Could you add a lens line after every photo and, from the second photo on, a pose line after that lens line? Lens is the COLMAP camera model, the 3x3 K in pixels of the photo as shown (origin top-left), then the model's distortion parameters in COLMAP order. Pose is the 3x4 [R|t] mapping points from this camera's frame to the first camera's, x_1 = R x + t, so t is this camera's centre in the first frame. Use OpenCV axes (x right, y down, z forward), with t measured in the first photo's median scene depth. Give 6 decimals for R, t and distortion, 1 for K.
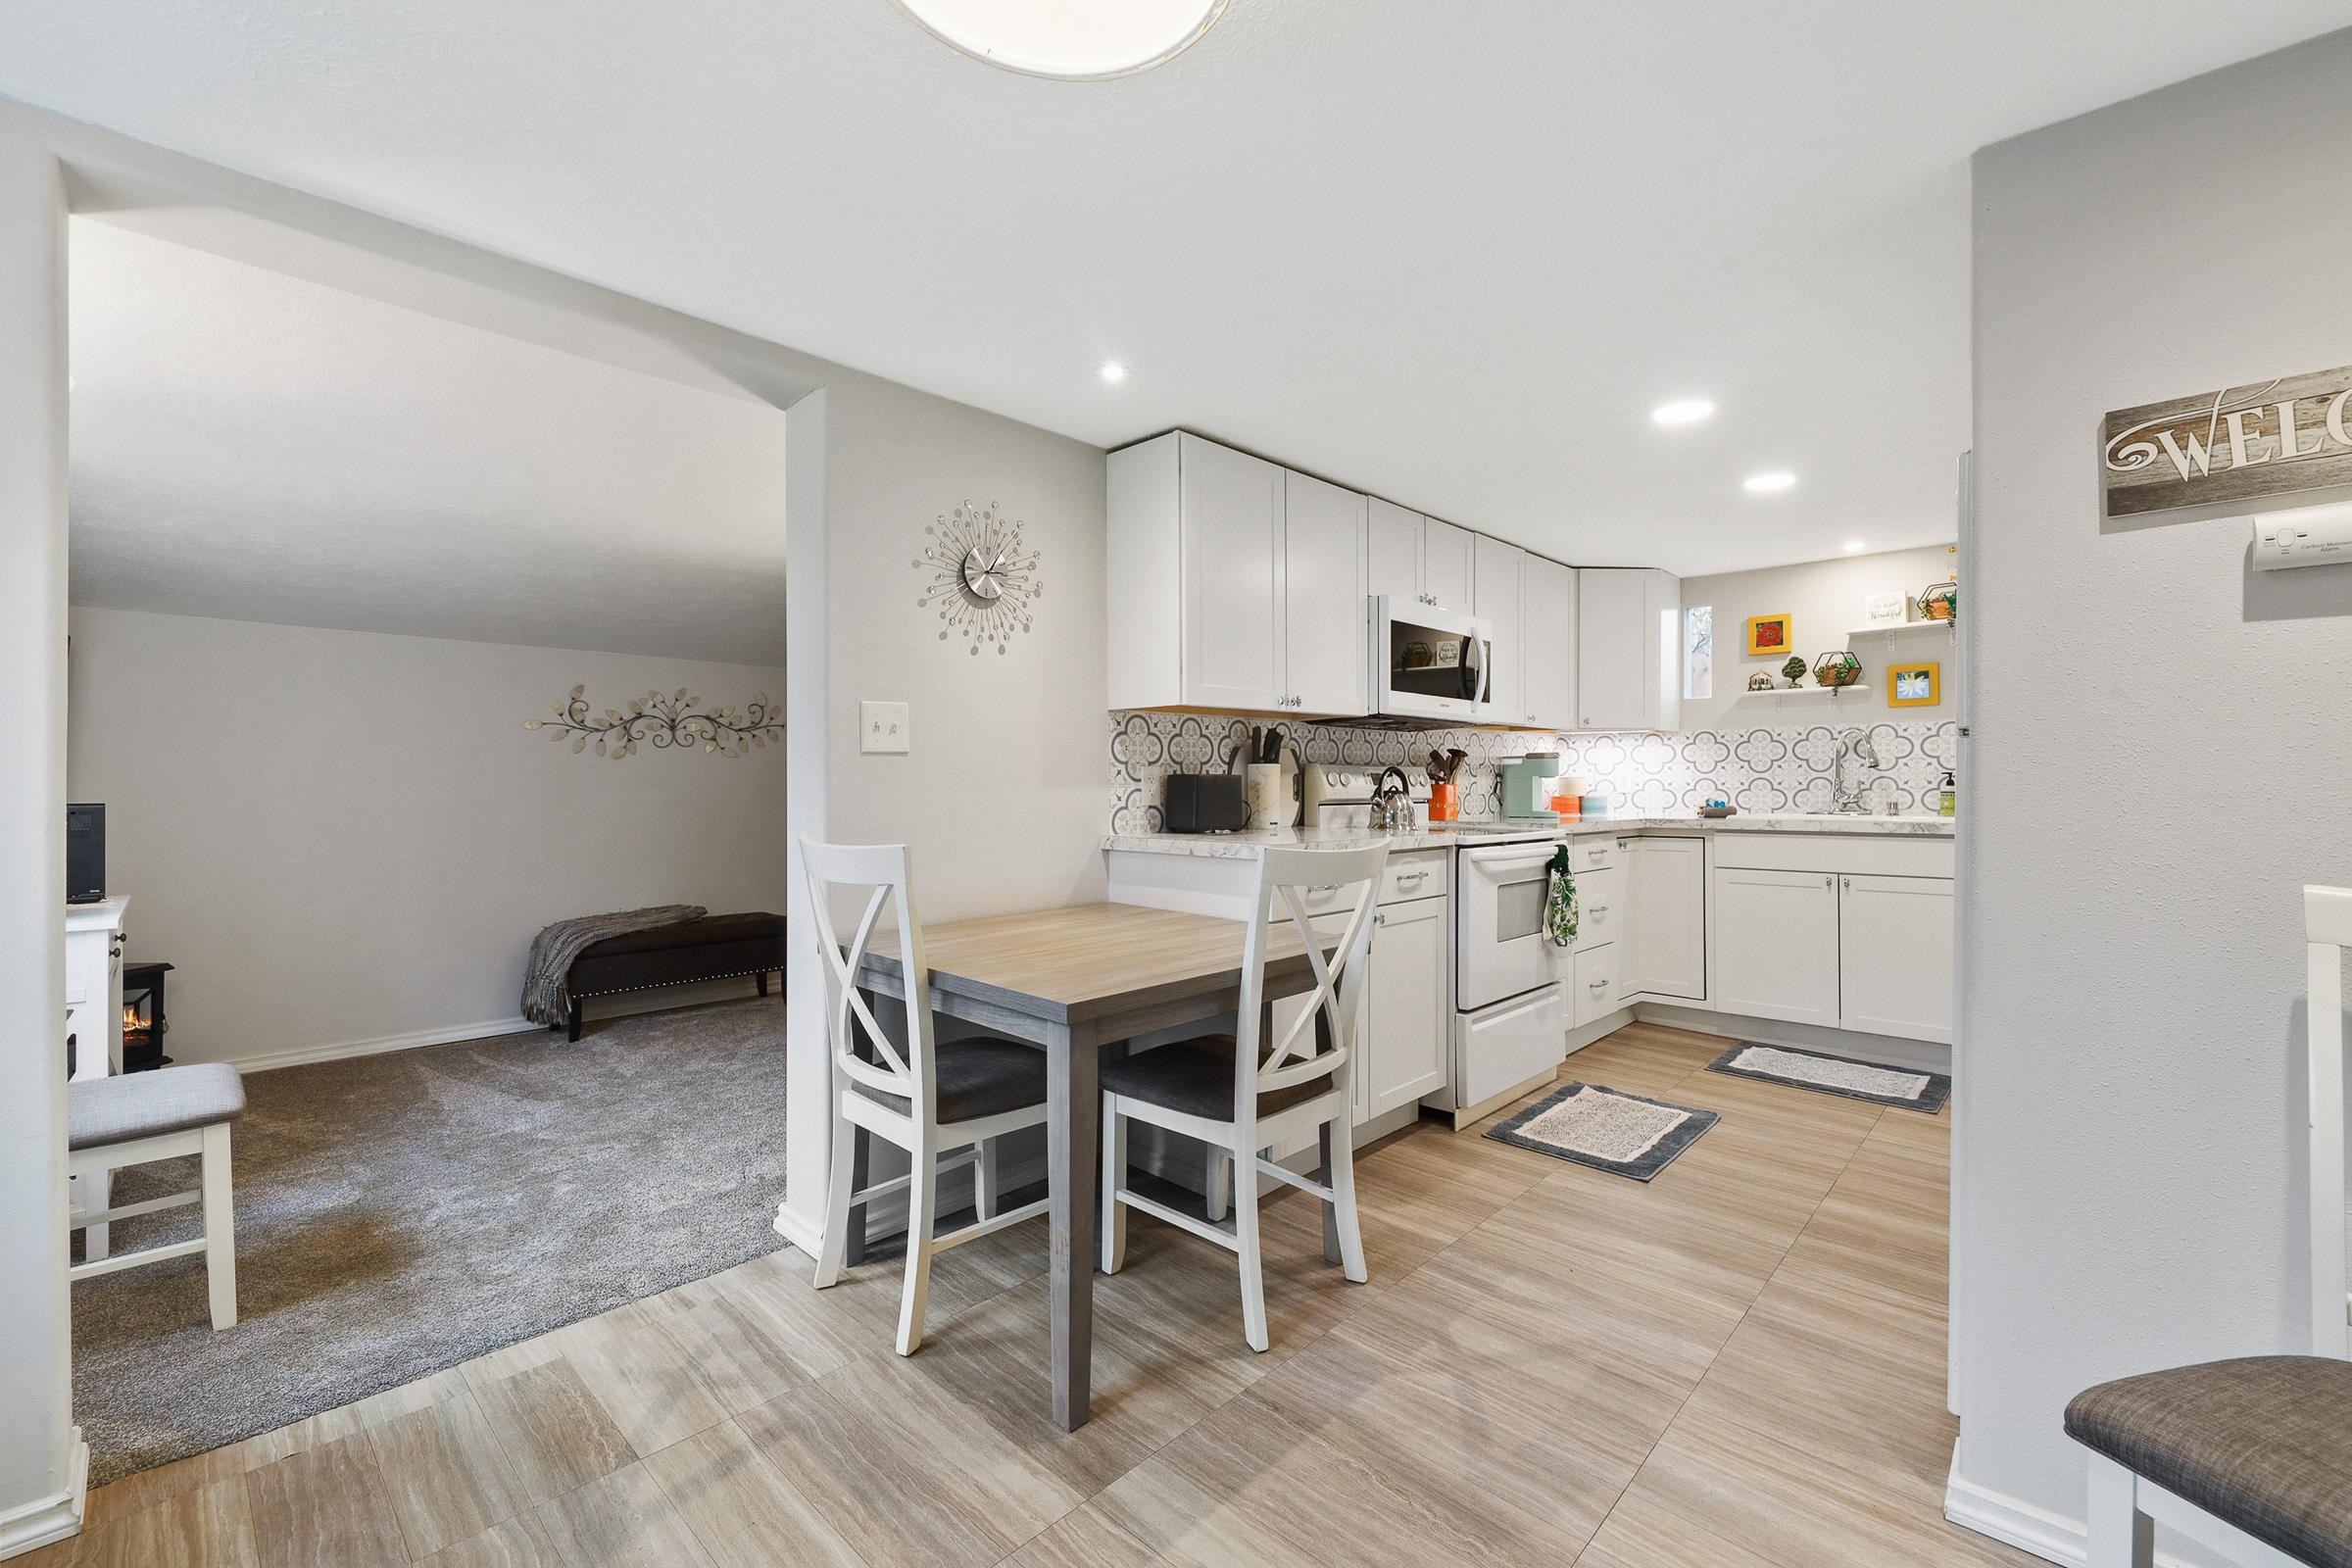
lens RADIAL K [[972.2, 0, 1174.6], [0, 972.2, 797.0], [0, 0, 1]] dist [-0.002743, -0.000337]
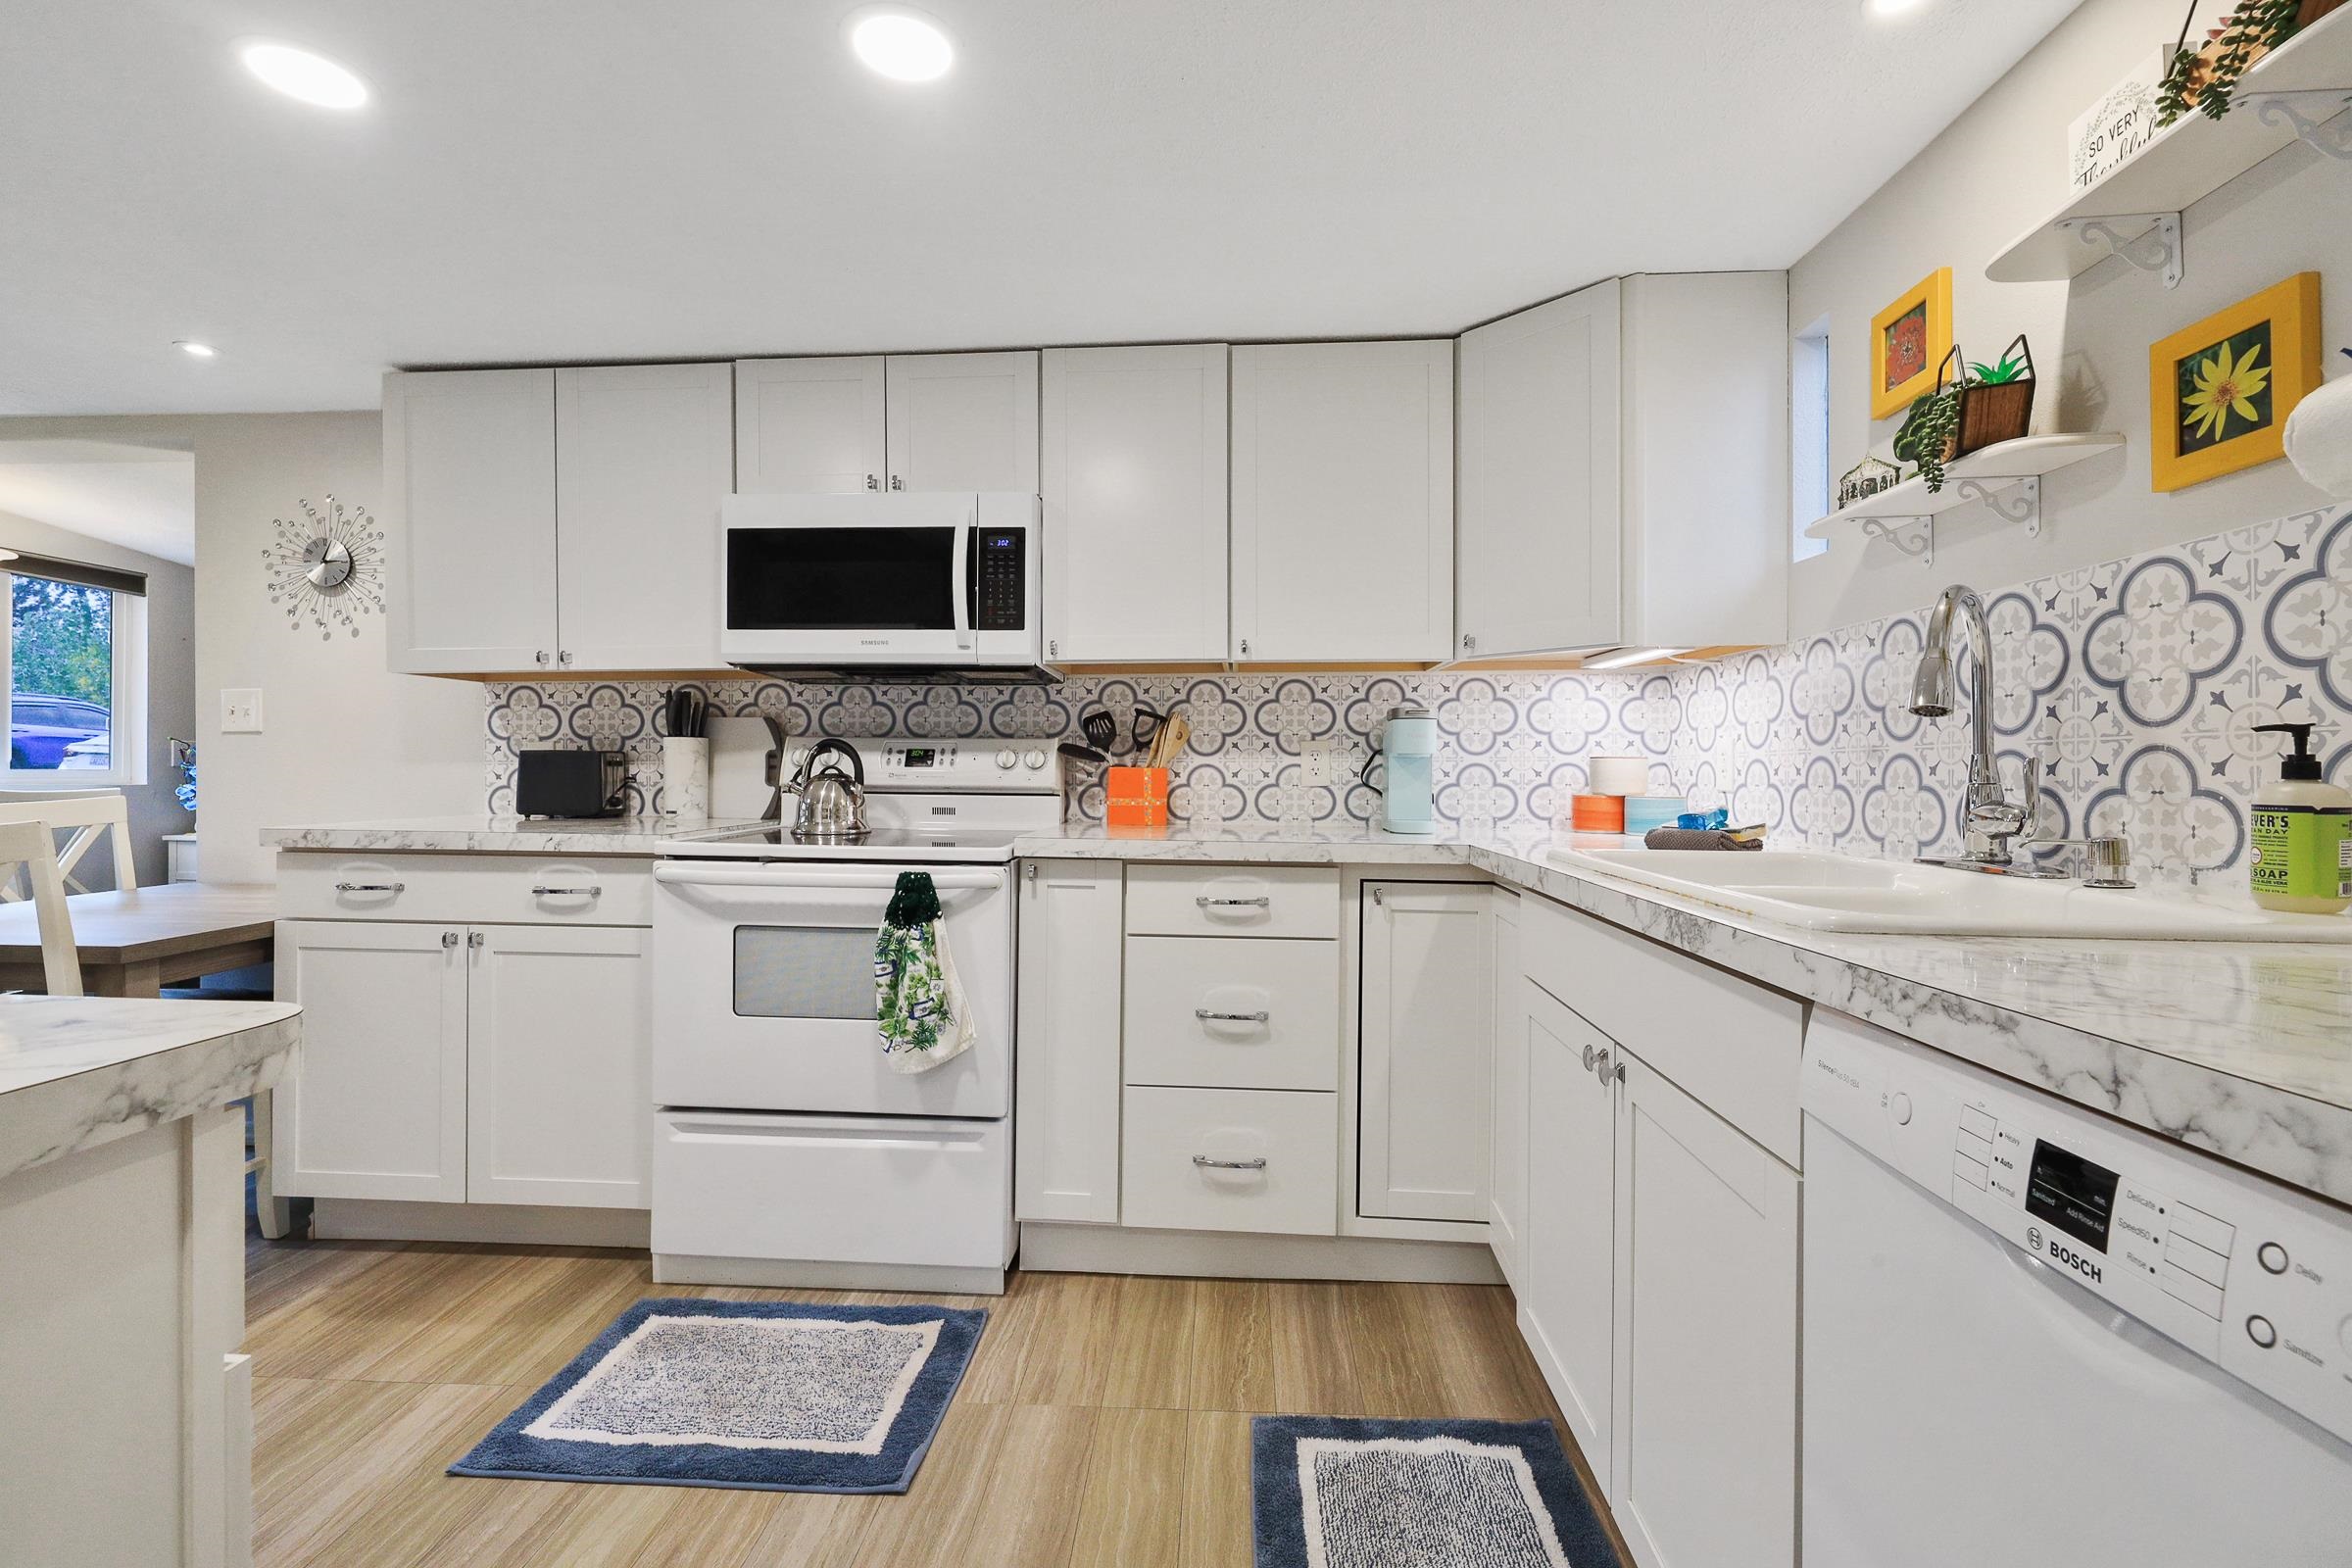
lens RADIAL K [[991.1, 0, 1188.0], [0, 991.1, 777.5], [0, 0, 1]] dist [-0.002078, -0.000584]
pose [[0.659221, 0.019914, -0.751686, 1.033608], [-0.016816, 0.999790, 0.011739, -0.018740], [0.751761, 0.004902, 0.659417, 0.818589]]
